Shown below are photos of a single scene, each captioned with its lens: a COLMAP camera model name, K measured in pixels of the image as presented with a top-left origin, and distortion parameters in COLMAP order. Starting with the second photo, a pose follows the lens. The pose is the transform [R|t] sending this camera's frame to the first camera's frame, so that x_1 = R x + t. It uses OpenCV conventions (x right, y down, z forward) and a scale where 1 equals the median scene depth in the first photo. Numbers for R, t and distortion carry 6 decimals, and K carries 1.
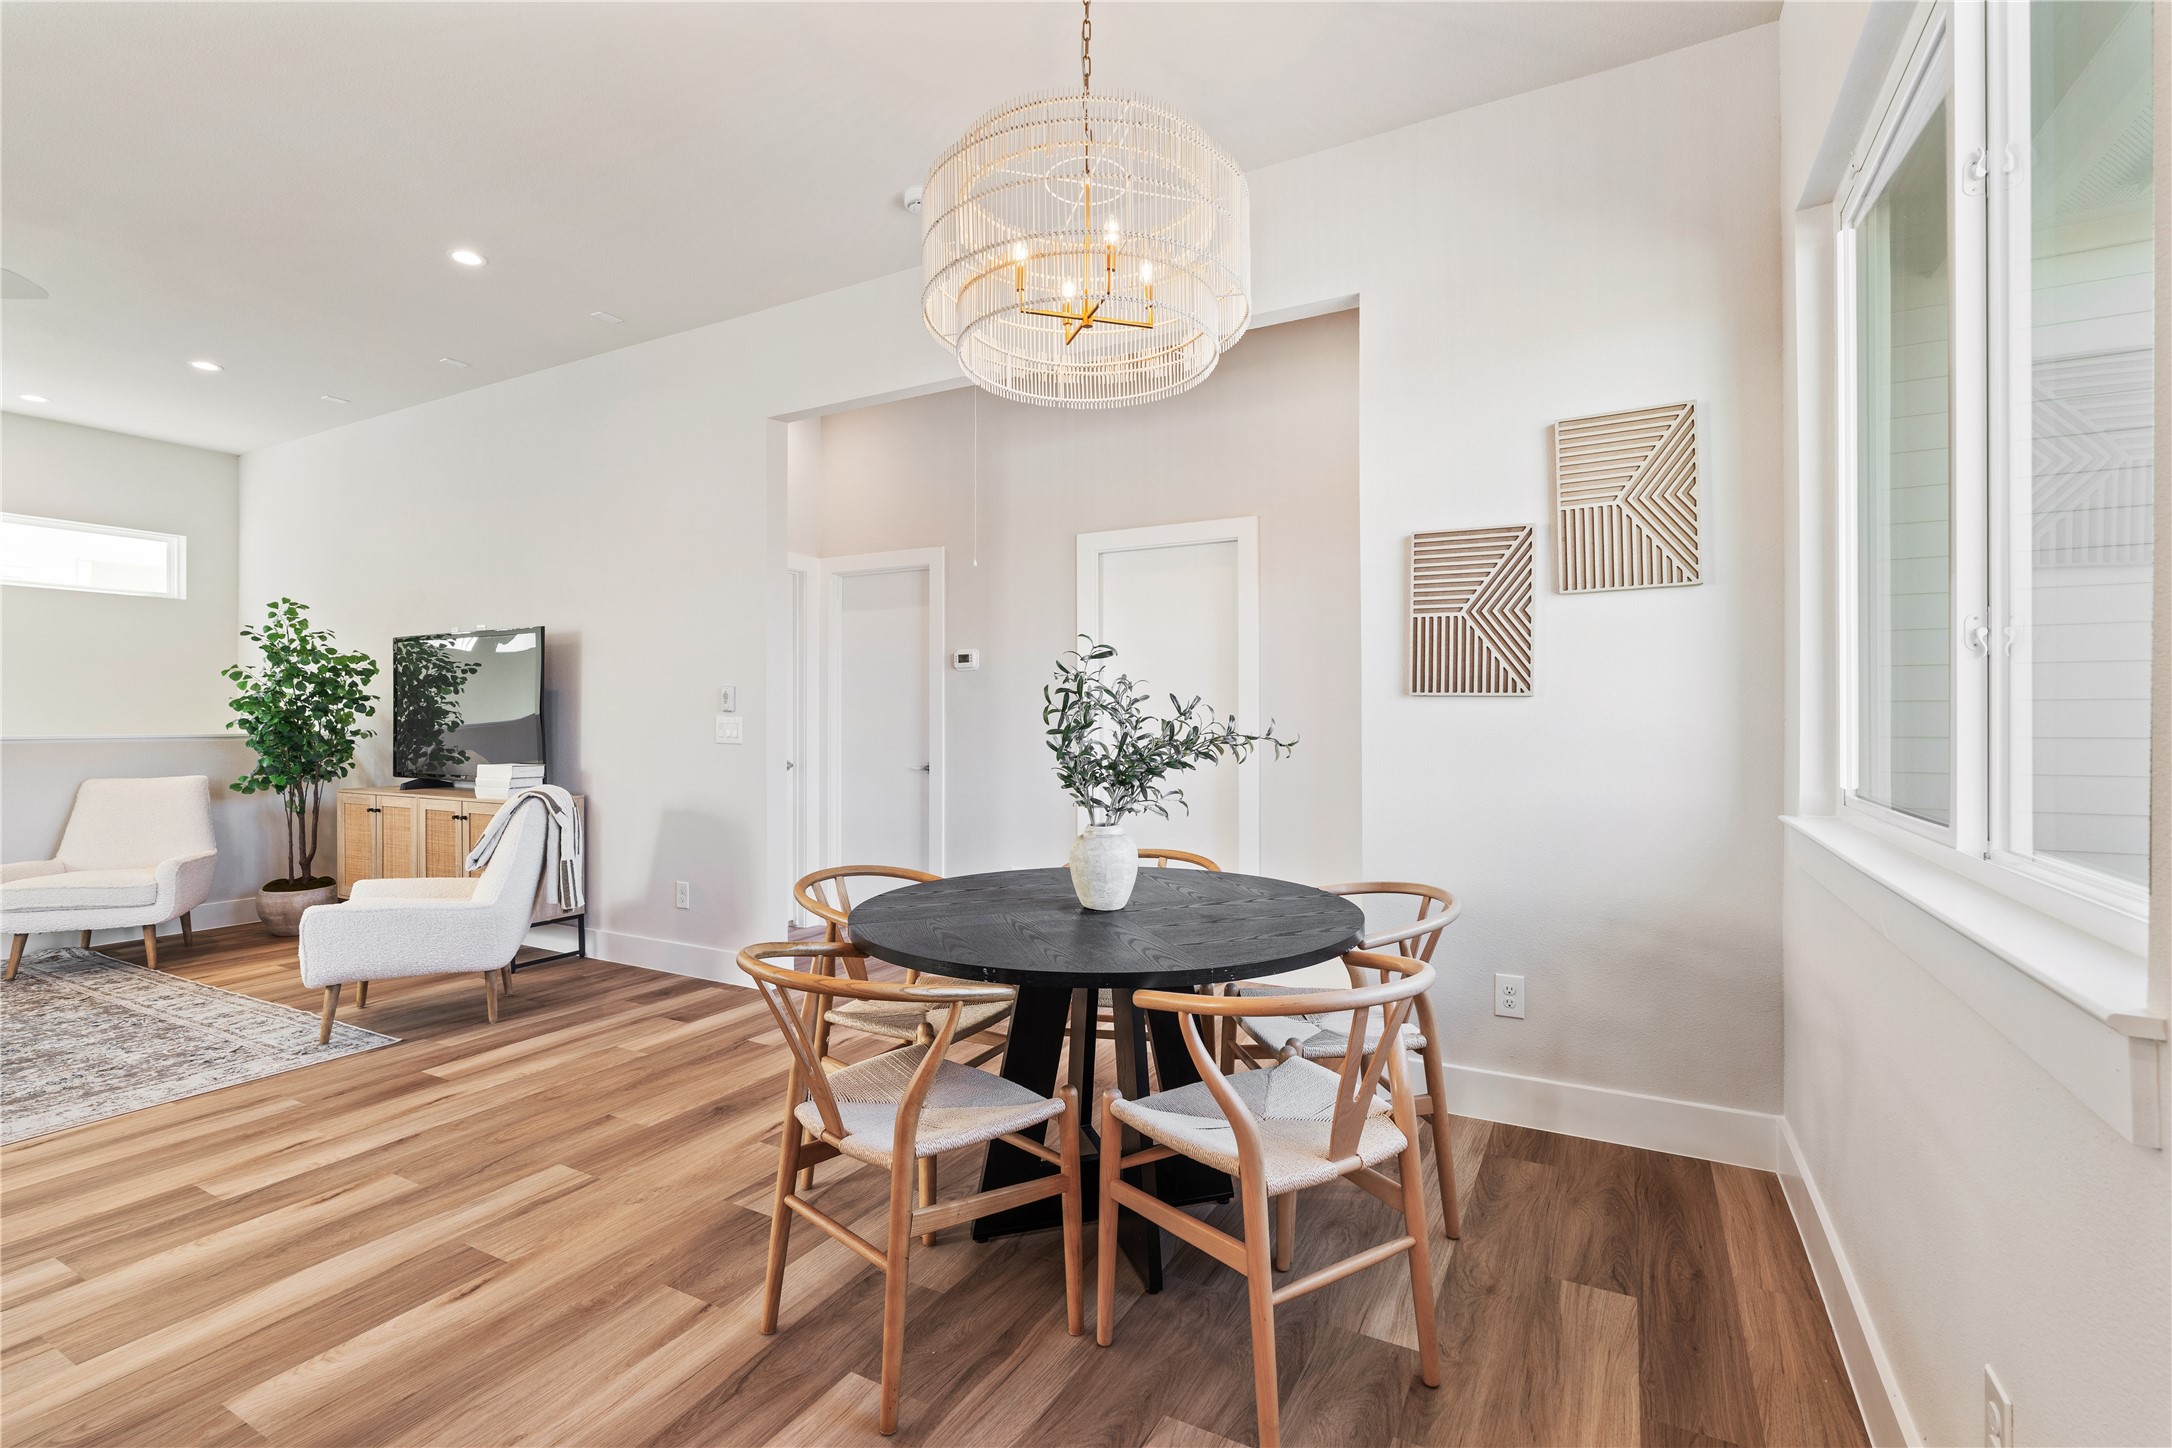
lens RADIAL K [[976.3, 0, 1088.2], [0, 976.3, 714.2], [0, 0, 1]] dist [-0.007887, 0.002433]
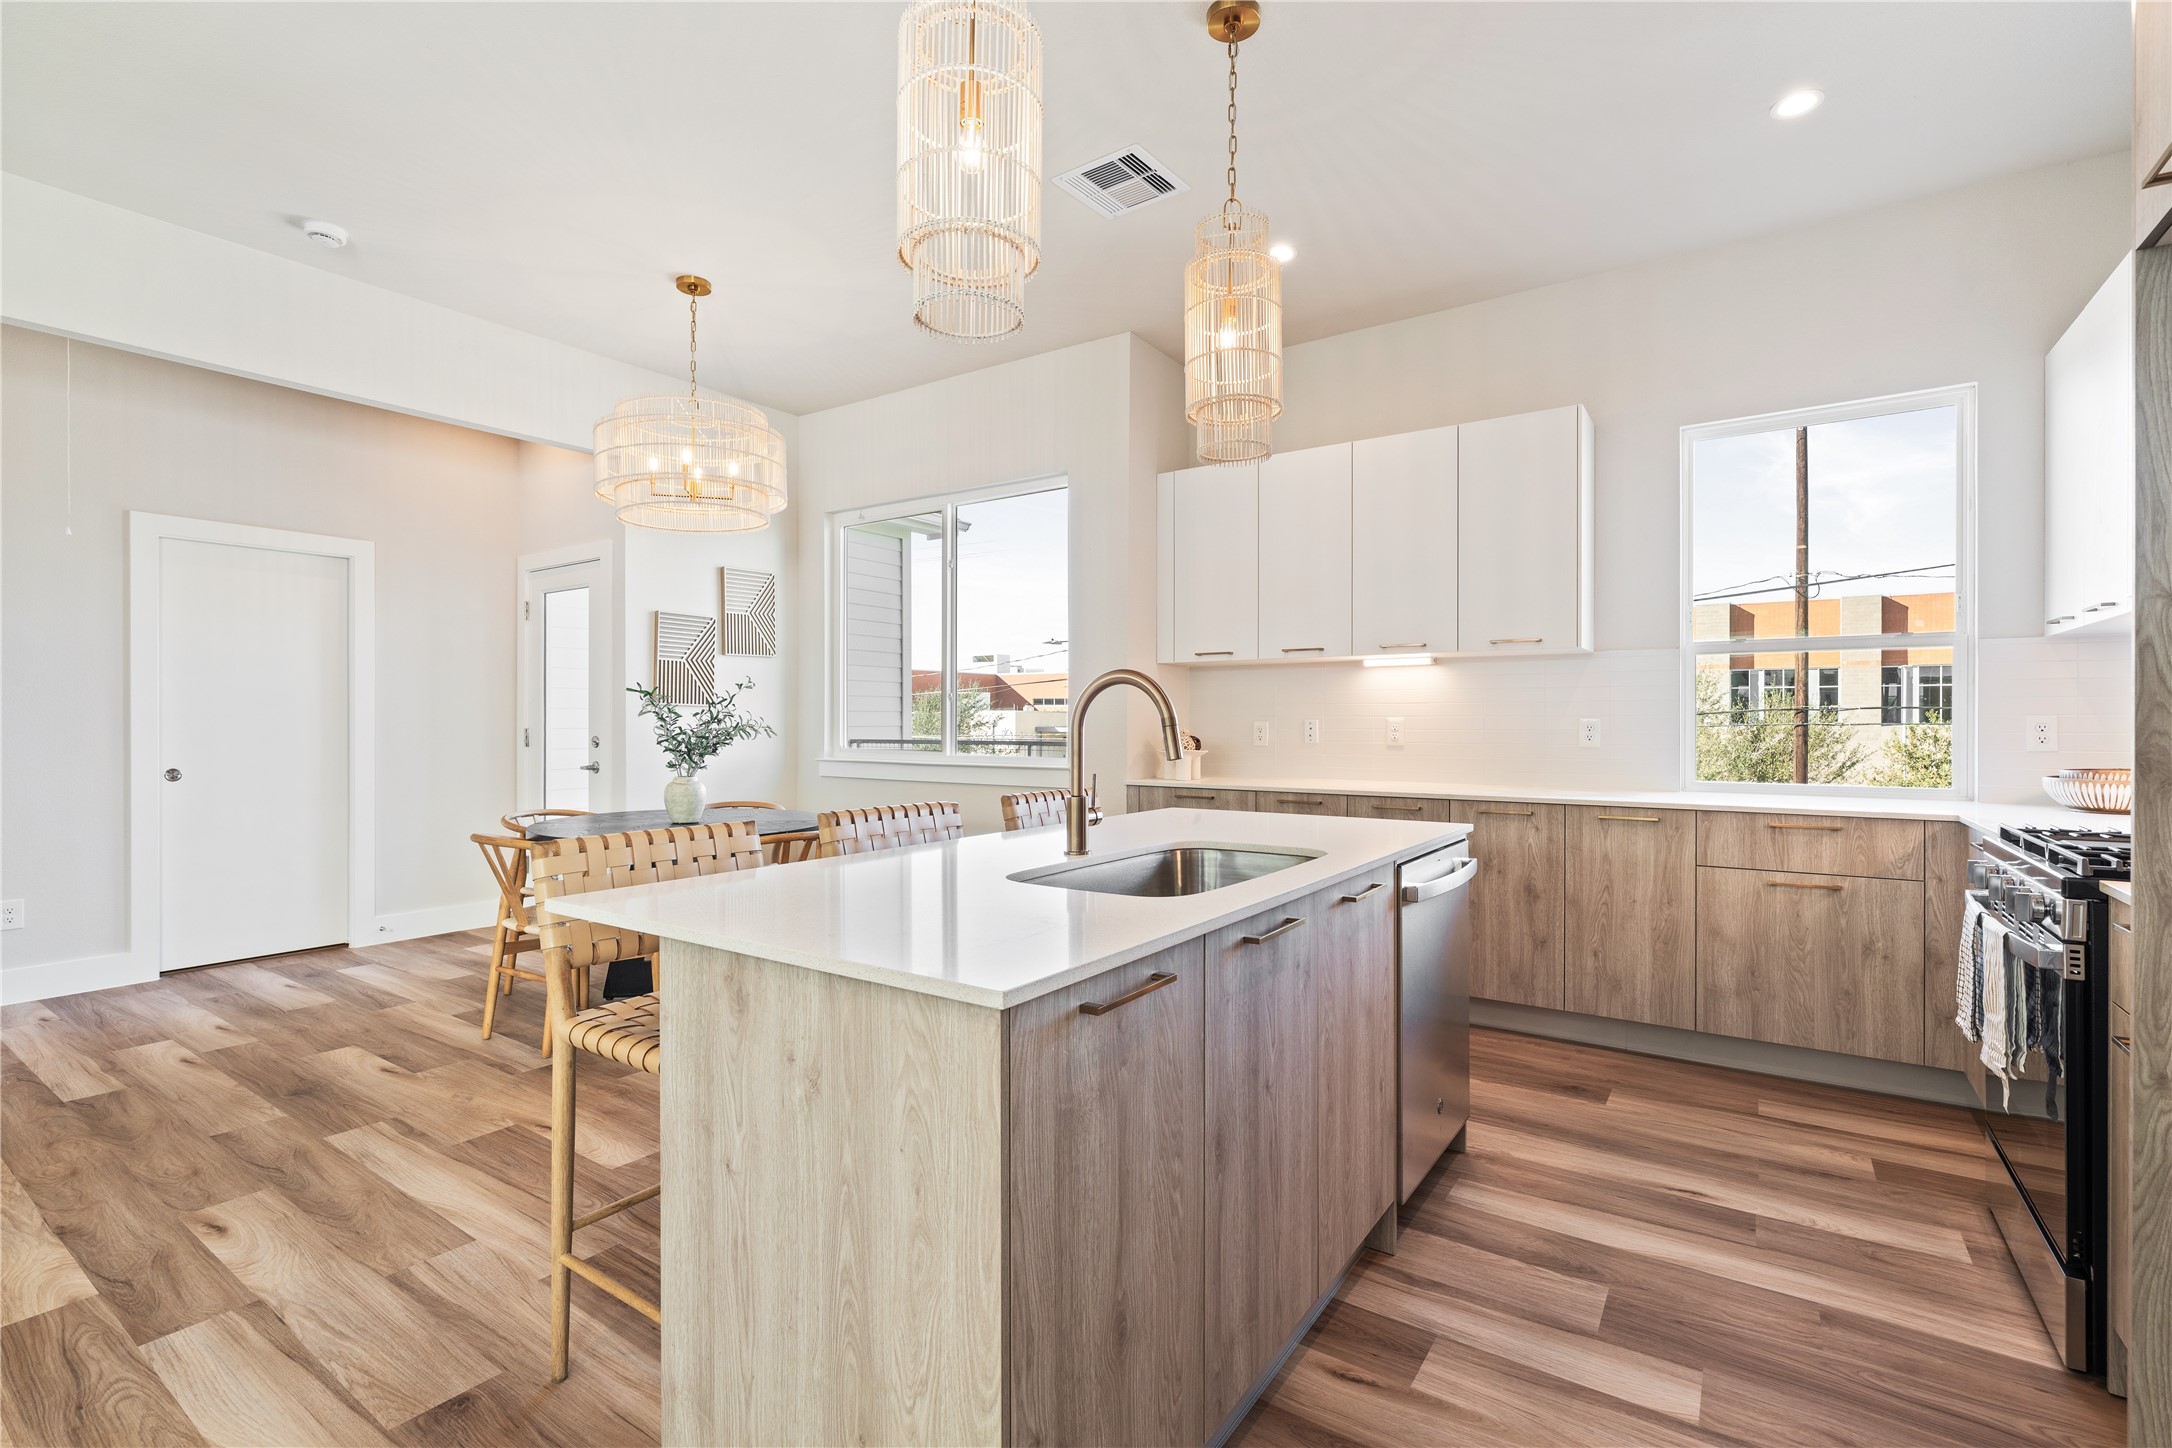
lens RADIAL K [[976.3, 0, 1087.2], [0, 976.3, 722.0], [0, 0, 1]] dist [-0.007887, 0.002433]
pose [[0.102498, -0.000446, 0.994733, -0.778089], [-0.006183, 0.999980, 0.001085, 0.002989], [-0.994714, -0.006262, 0.102494, 0.037285]]
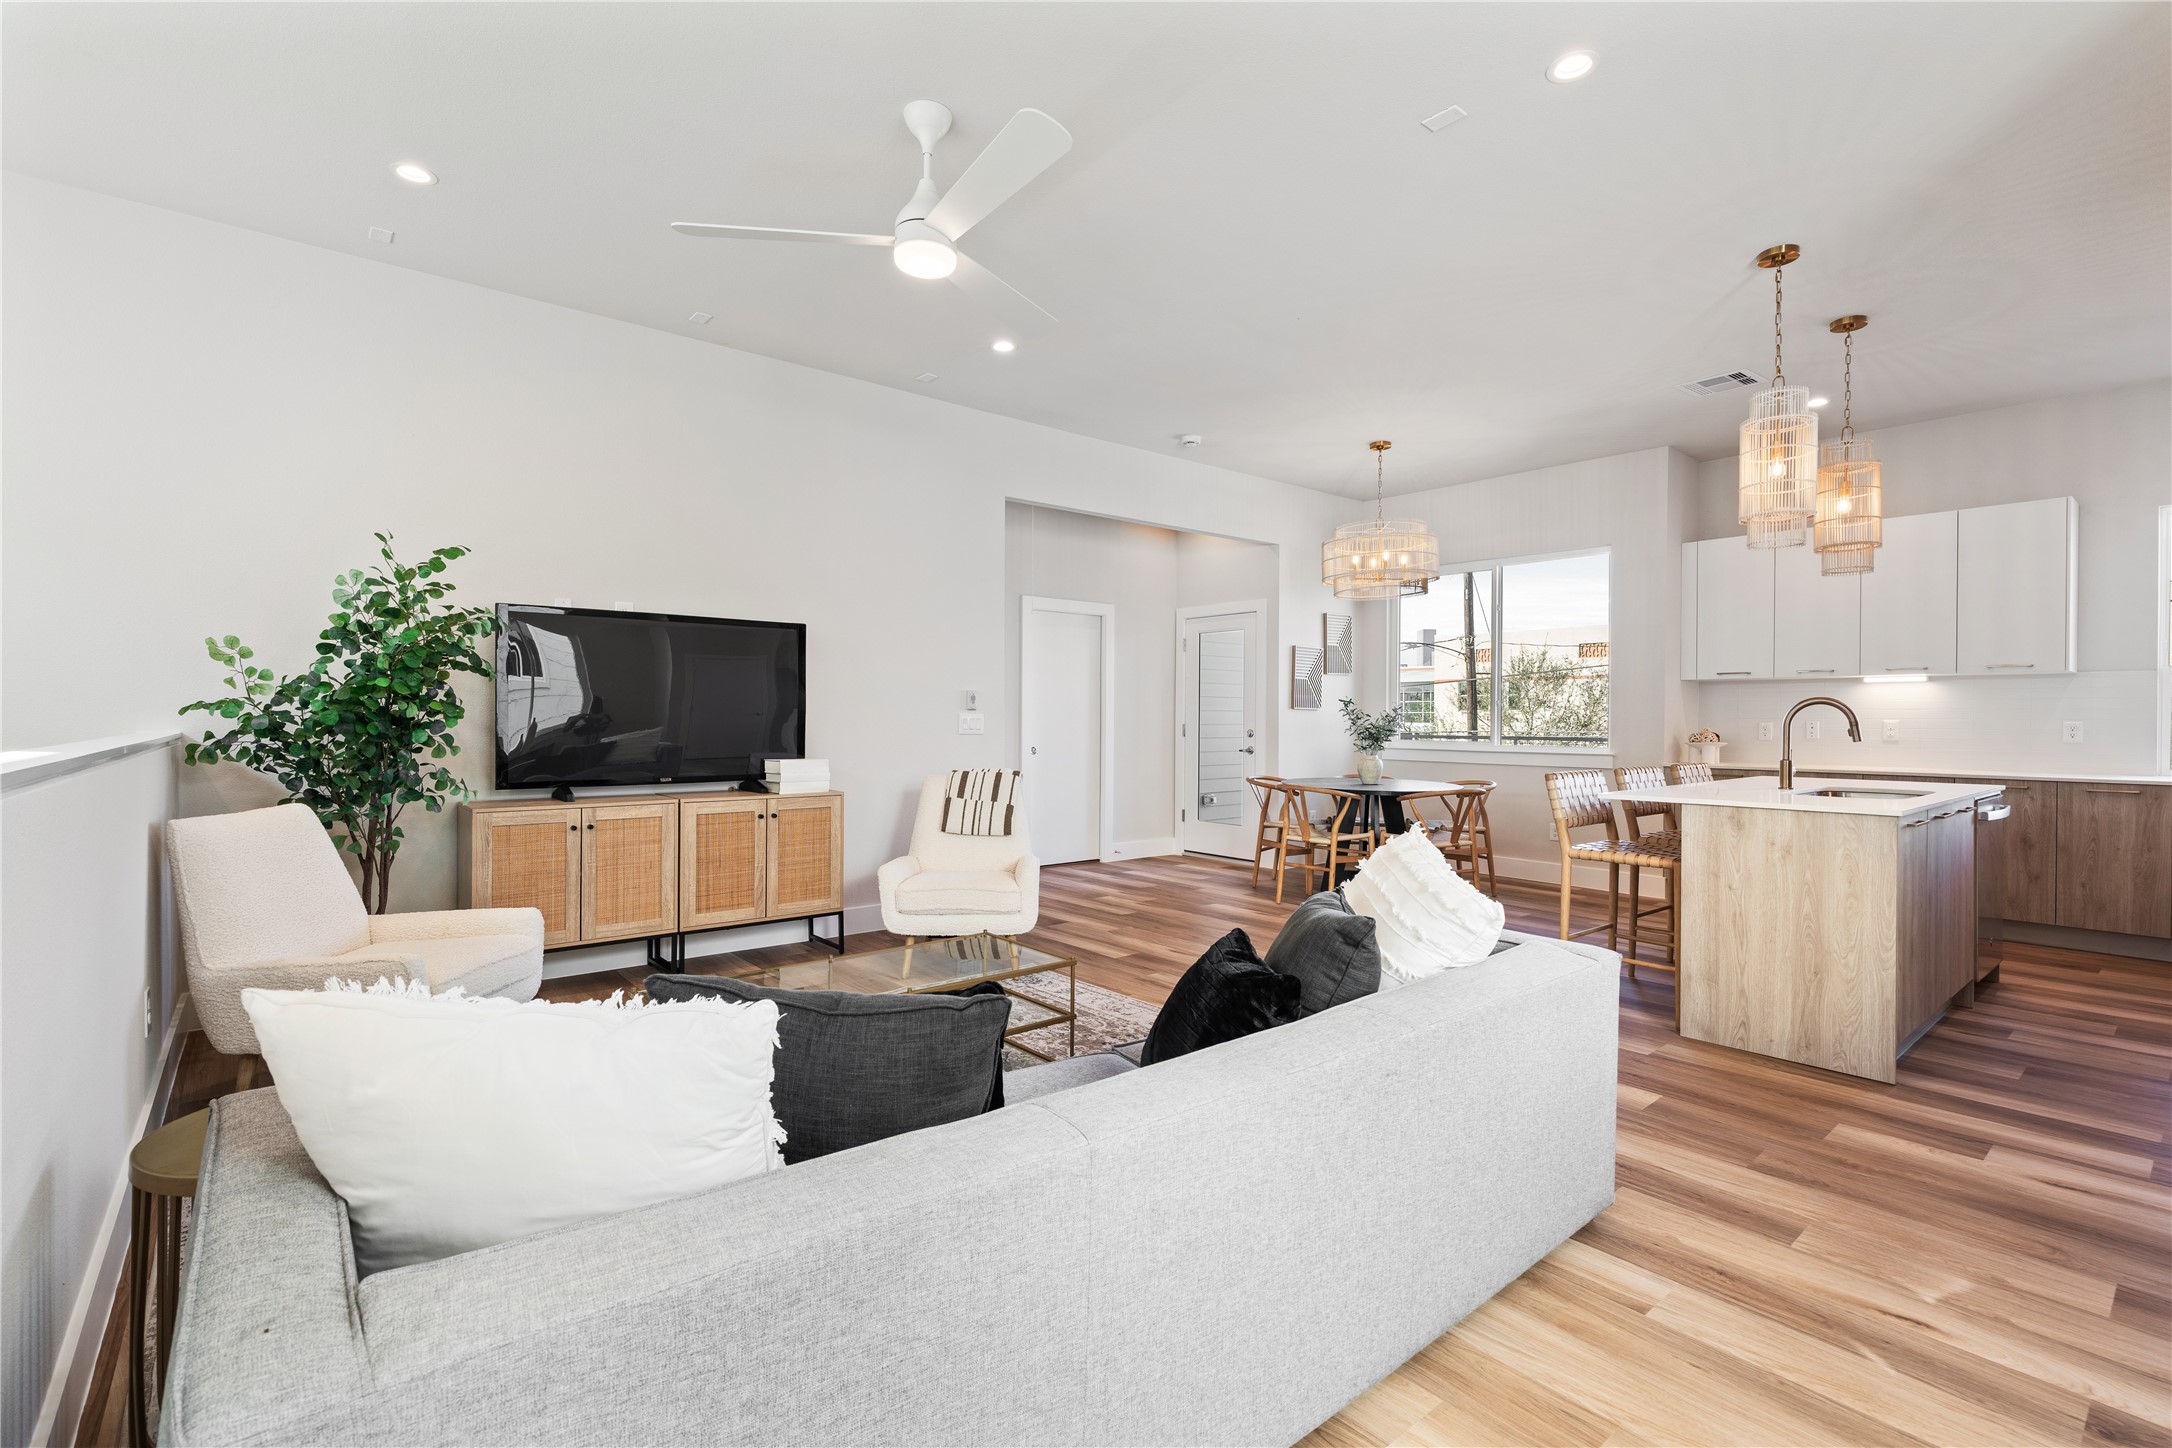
lens RADIAL K [[976.3, 0, 1086.2], [0, 976.3, 722.2], [0, 0, 1]] dist [-0.007887, 0.002433]
pose [[0.368583, -0.001637, 0.929593, -1.350742], [-0.010197, 0.999931, 0.005804, 0.004063], [-0.929539, -0.011619, 0.368541, 0.331808]]
